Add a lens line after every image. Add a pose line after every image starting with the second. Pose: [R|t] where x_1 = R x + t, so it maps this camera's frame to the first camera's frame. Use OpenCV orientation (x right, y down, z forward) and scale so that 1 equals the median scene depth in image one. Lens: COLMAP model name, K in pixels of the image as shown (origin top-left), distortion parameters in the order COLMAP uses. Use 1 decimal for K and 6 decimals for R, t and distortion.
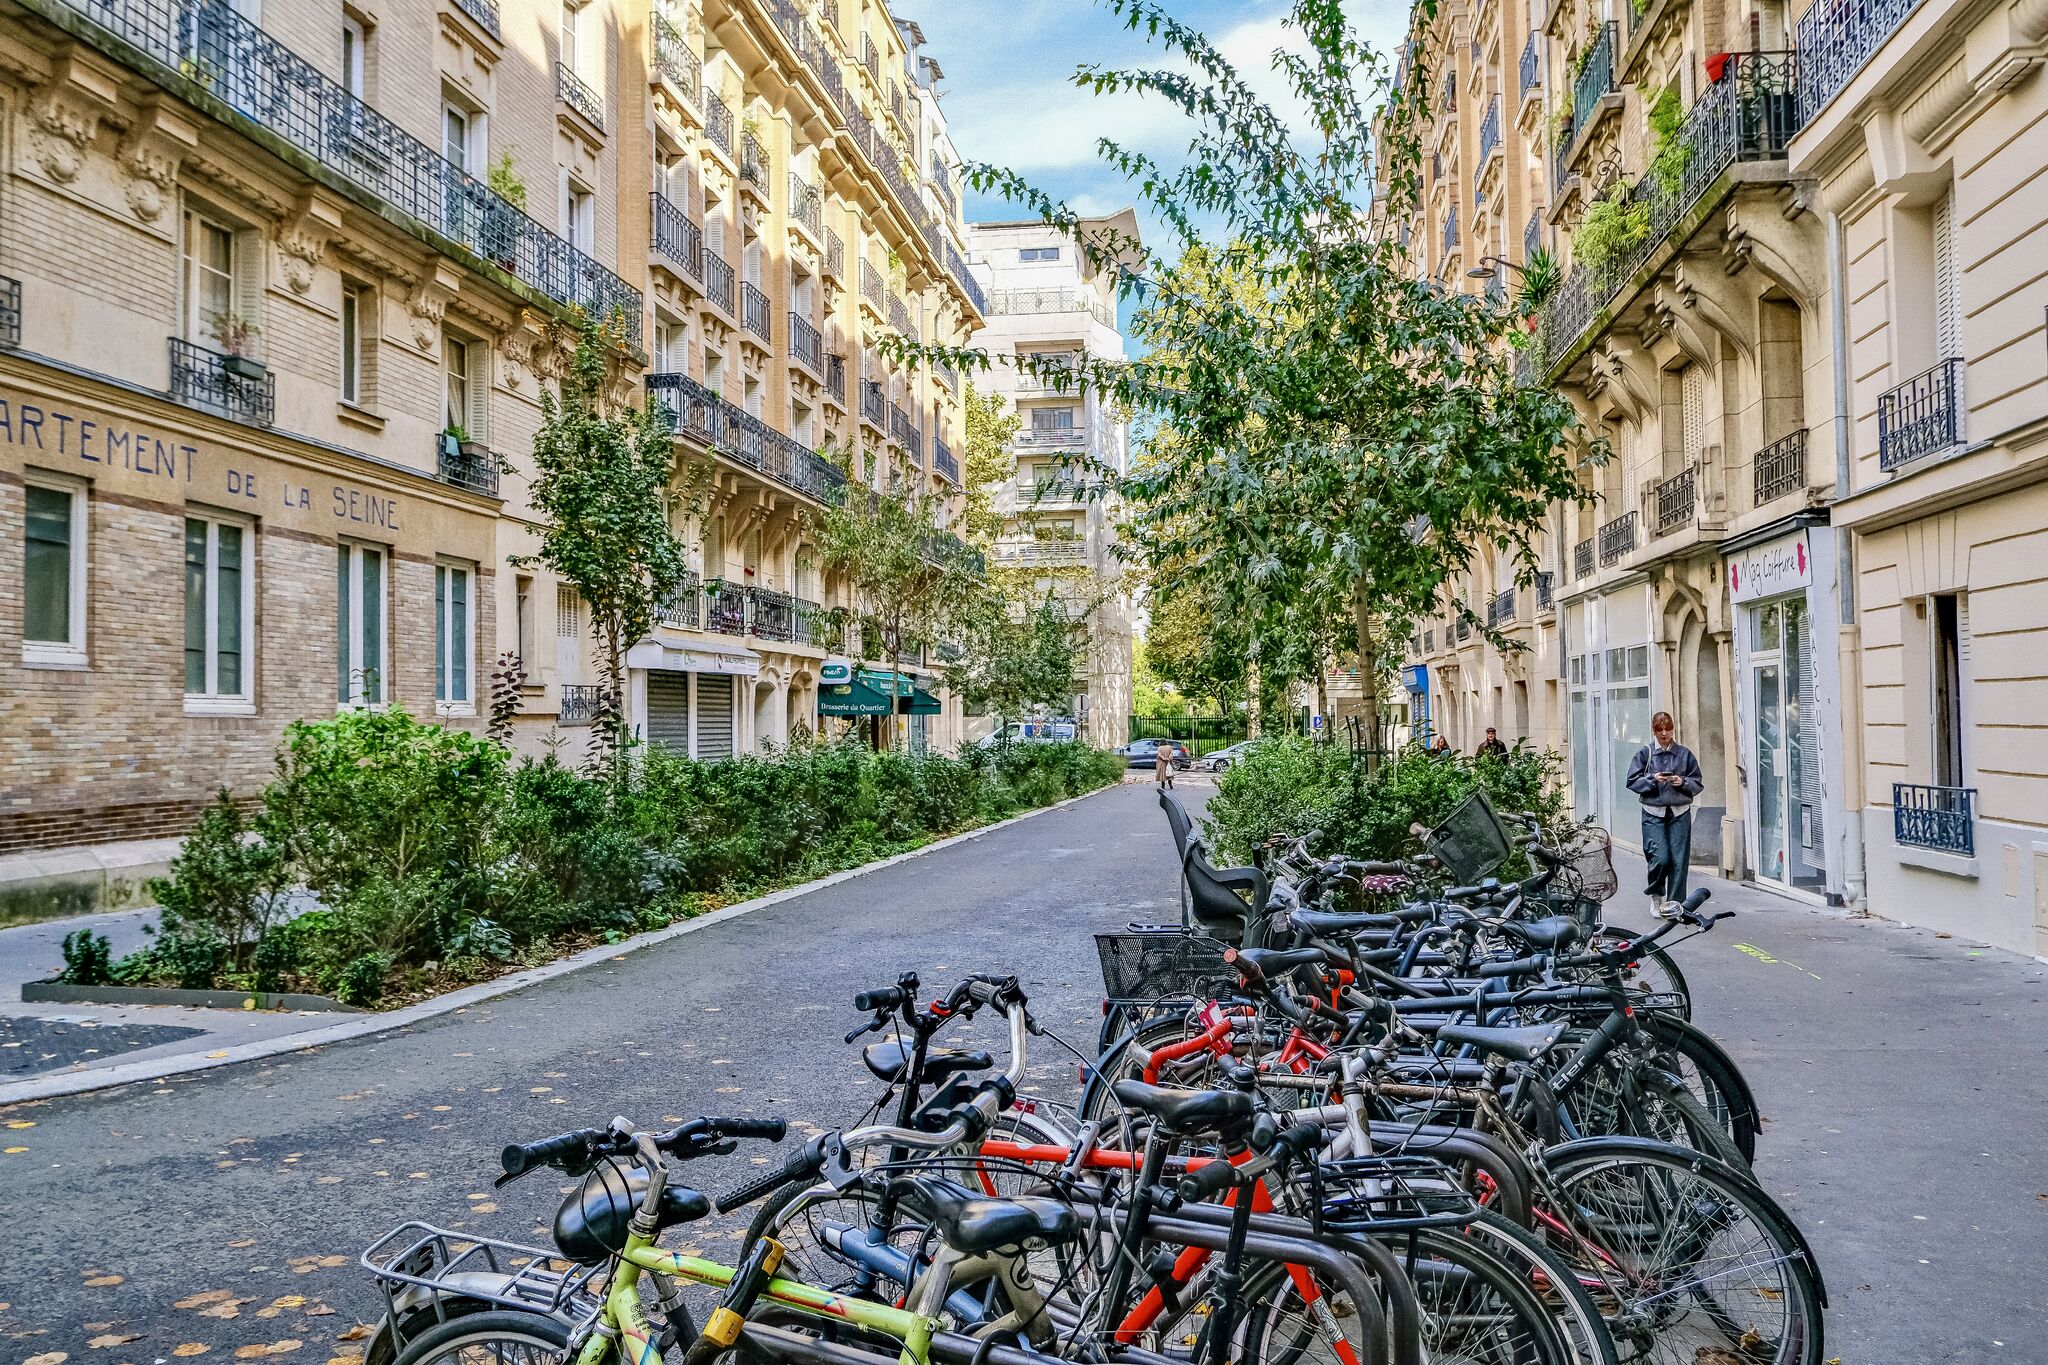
lens RADIAL K [[1666.5, 0, 1026.2], [0, 1666.5, 678.6], [0, 0, 1]] dist [-0.028690, -0.004239]
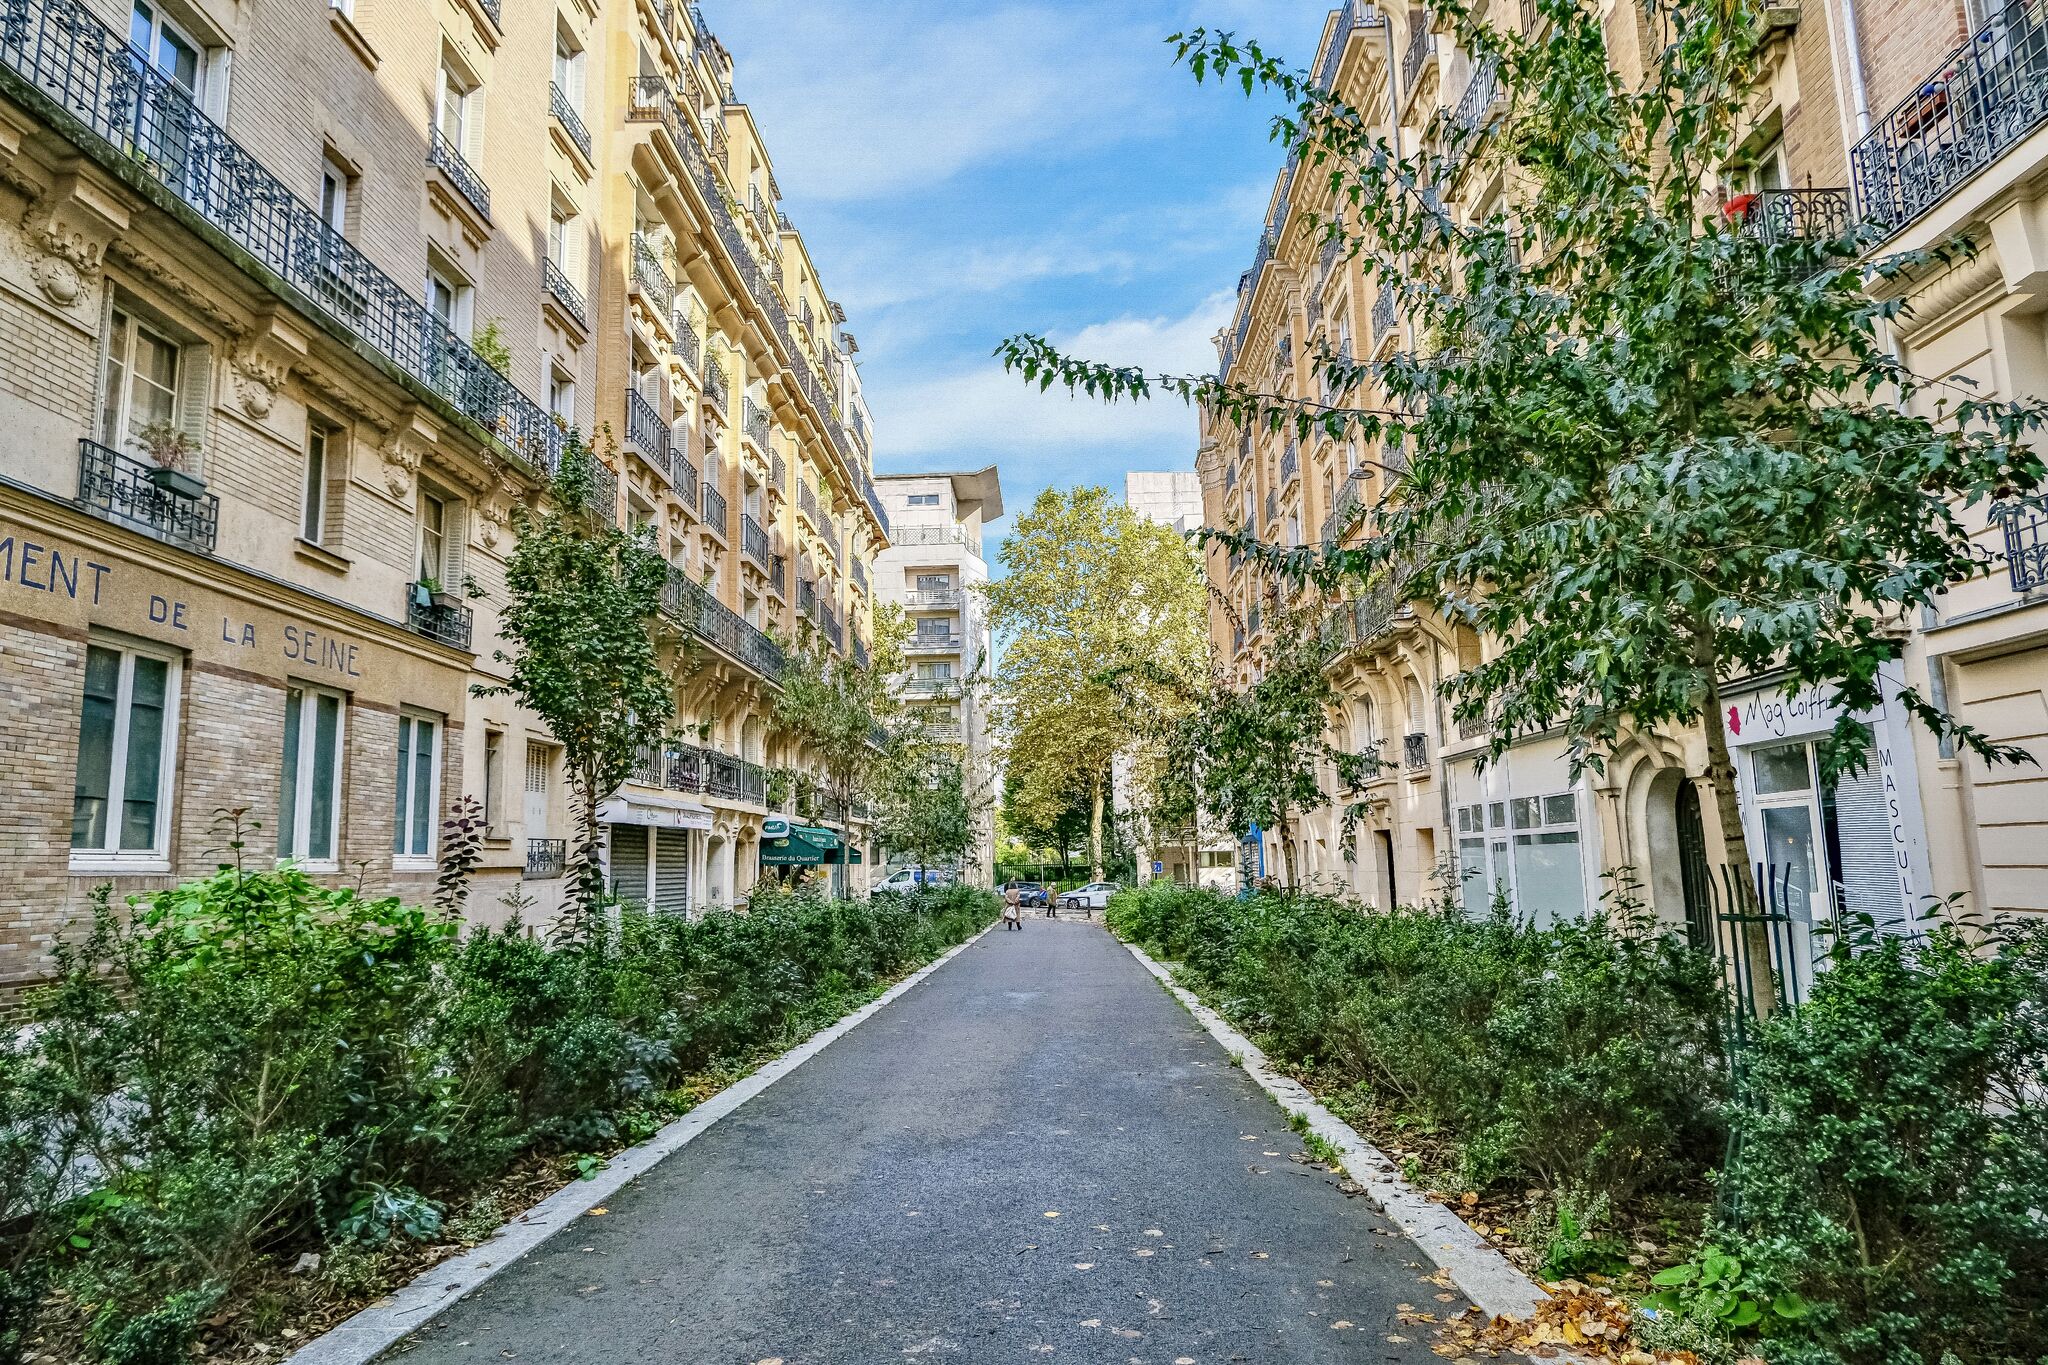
lens RADIAL K [[1277.9, 0, 1019.9], [0, 1277.9, 684.0], [0, 0, 1]] dist [-0.014310, 0.004972]
pose [[0.995531, 0.004560, 0.094328, -0.067640], [0.006465, 0.993199, -0.116249, 0.003348], [-0.094216, 0.116339, 0.988731, 0.238345]]
